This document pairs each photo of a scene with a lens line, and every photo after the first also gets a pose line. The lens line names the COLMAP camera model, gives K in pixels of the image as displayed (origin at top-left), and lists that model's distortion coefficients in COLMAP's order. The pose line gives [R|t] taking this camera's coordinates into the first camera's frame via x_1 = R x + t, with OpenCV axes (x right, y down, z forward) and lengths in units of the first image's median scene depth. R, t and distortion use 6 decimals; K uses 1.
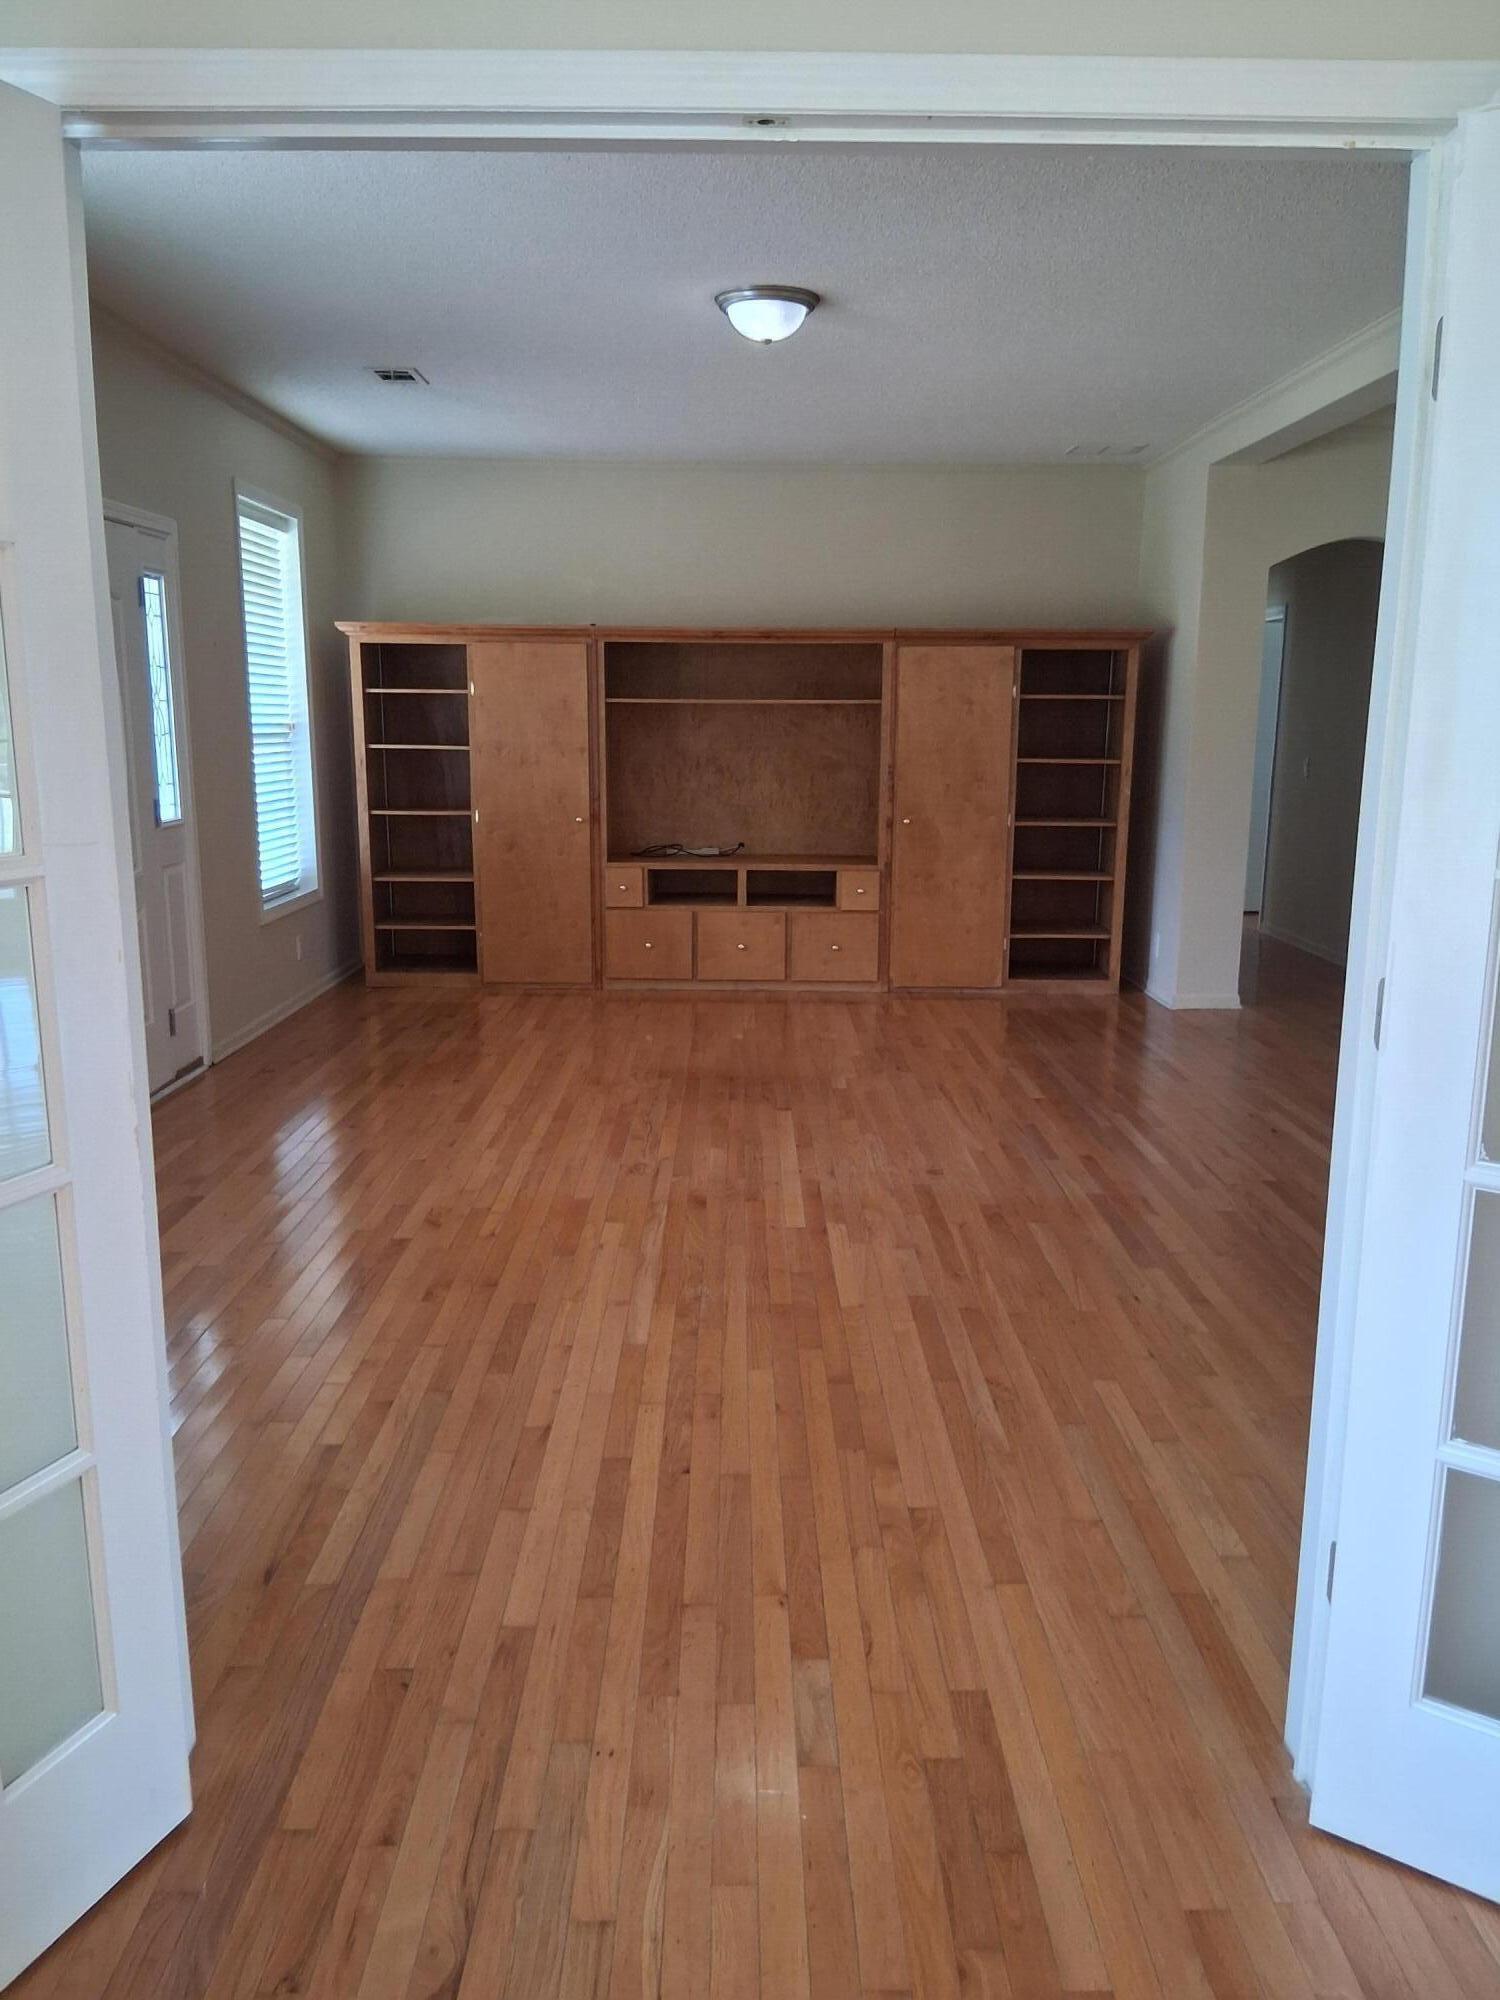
lens RADIAL K [[1544.3, 0, 749.0], [0, 1544.3, 1004.1], [0, 0, 1]] dist [0.004764, -0.055547]
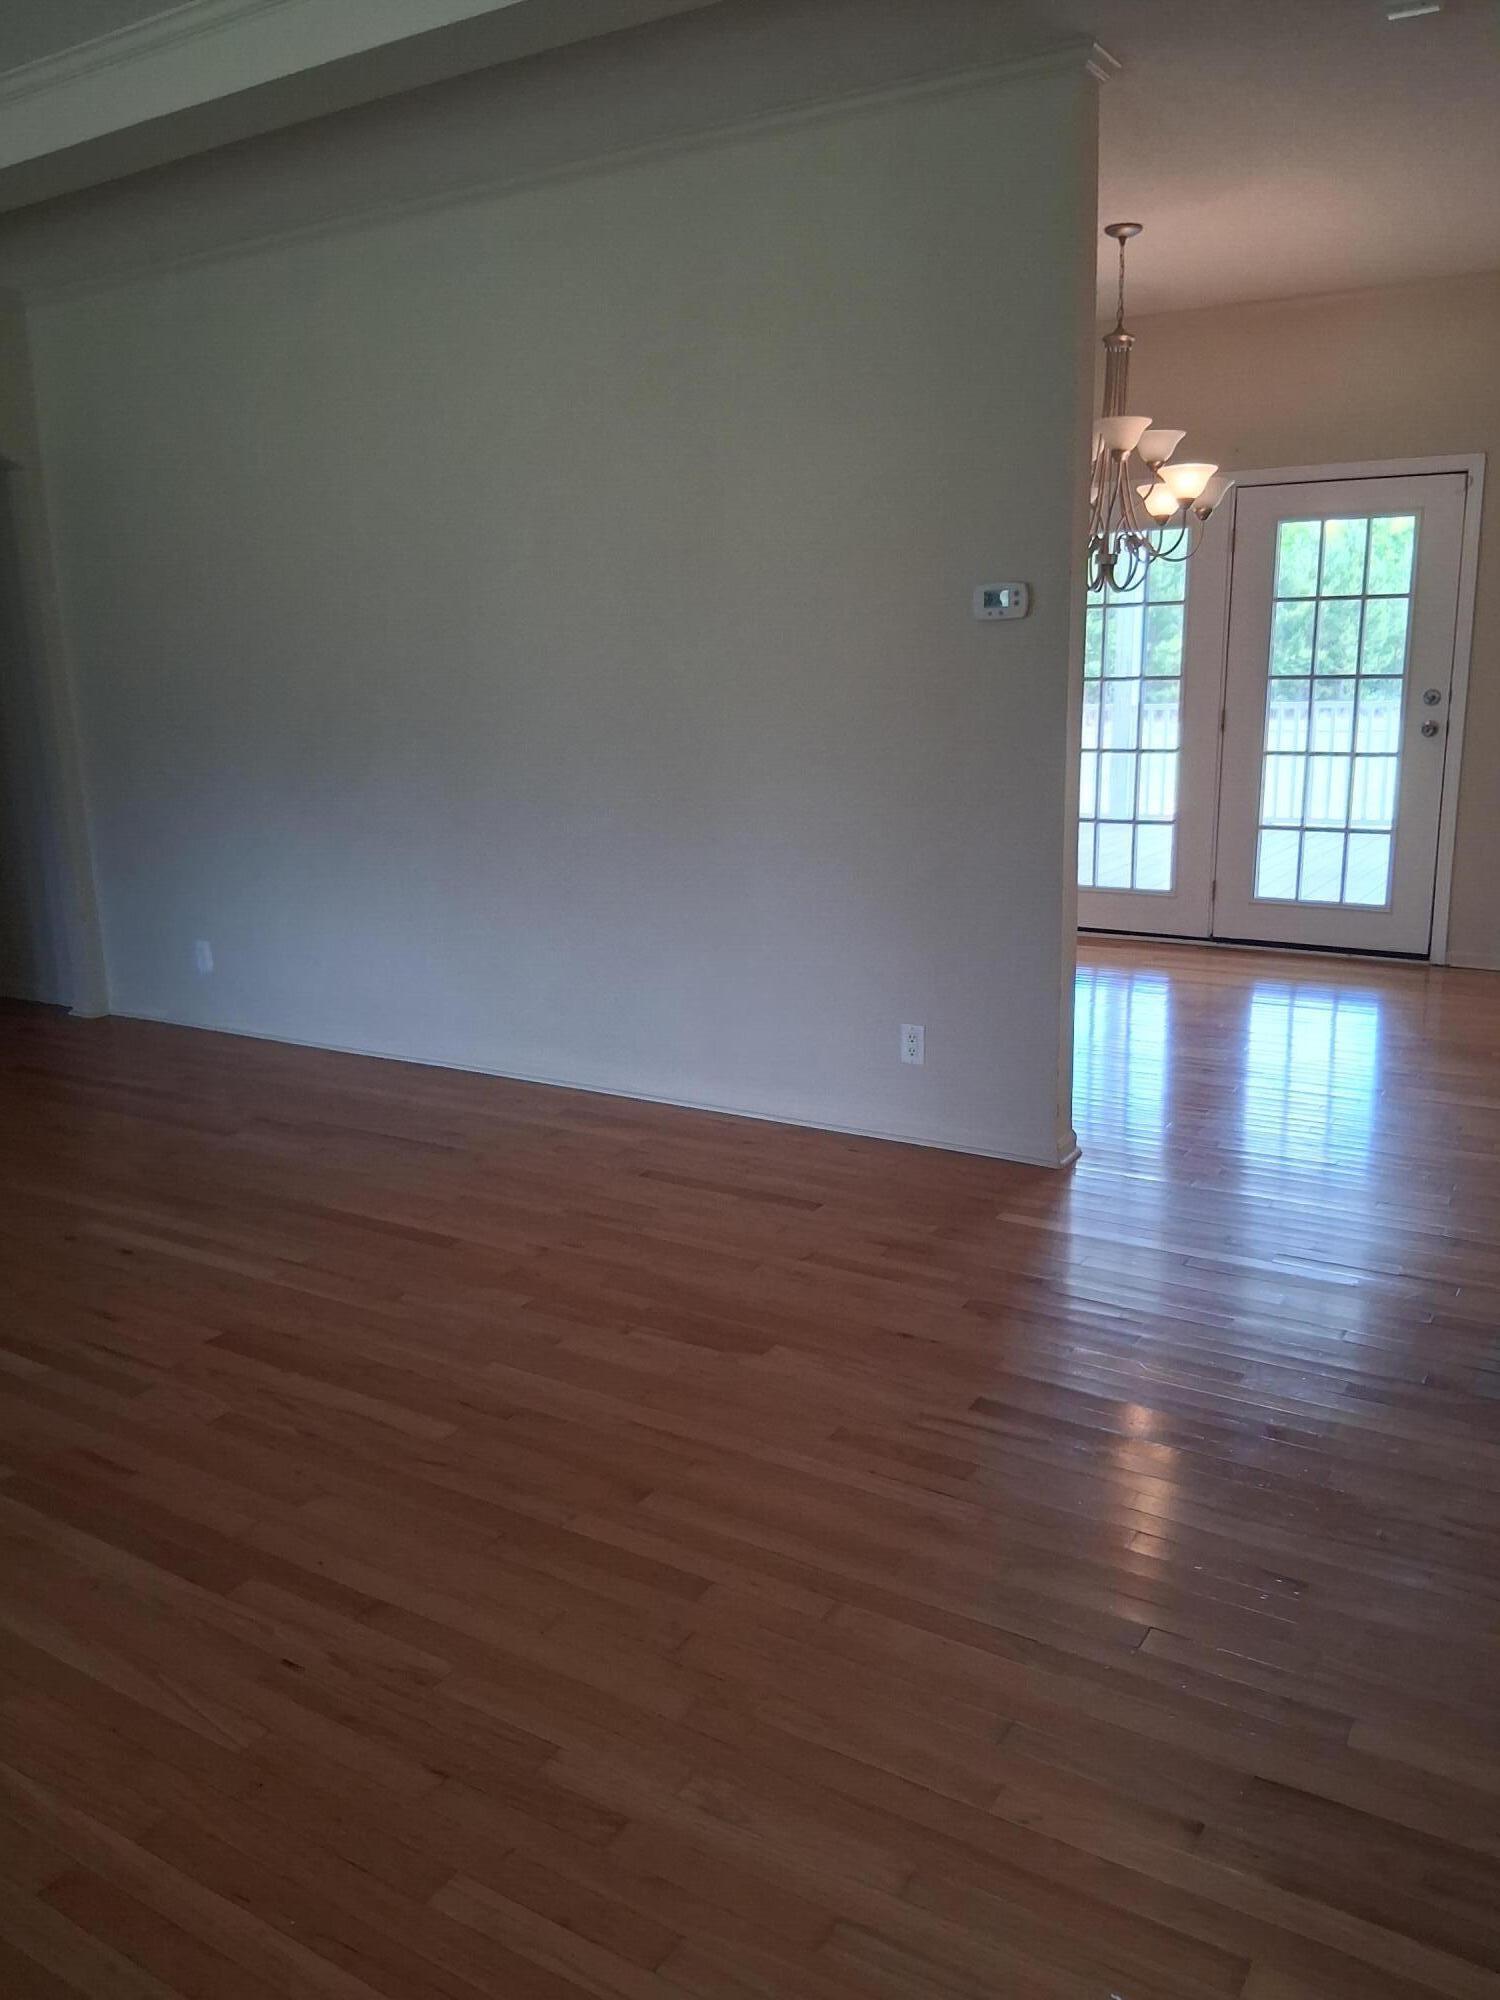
lens RADIAL K [[1544.3, 0, 752.1], [0, 1544.3, 1002.9], [0, 0, 1]] dist [0.004764, -0.055547]
pose [[0.538196, -0.204868, 0.817542, -0.067797], [0.187387, 0.974815, 0.120921, -0.080175], [-0.821725, 0.088117, 0.563031, 0.517799]]
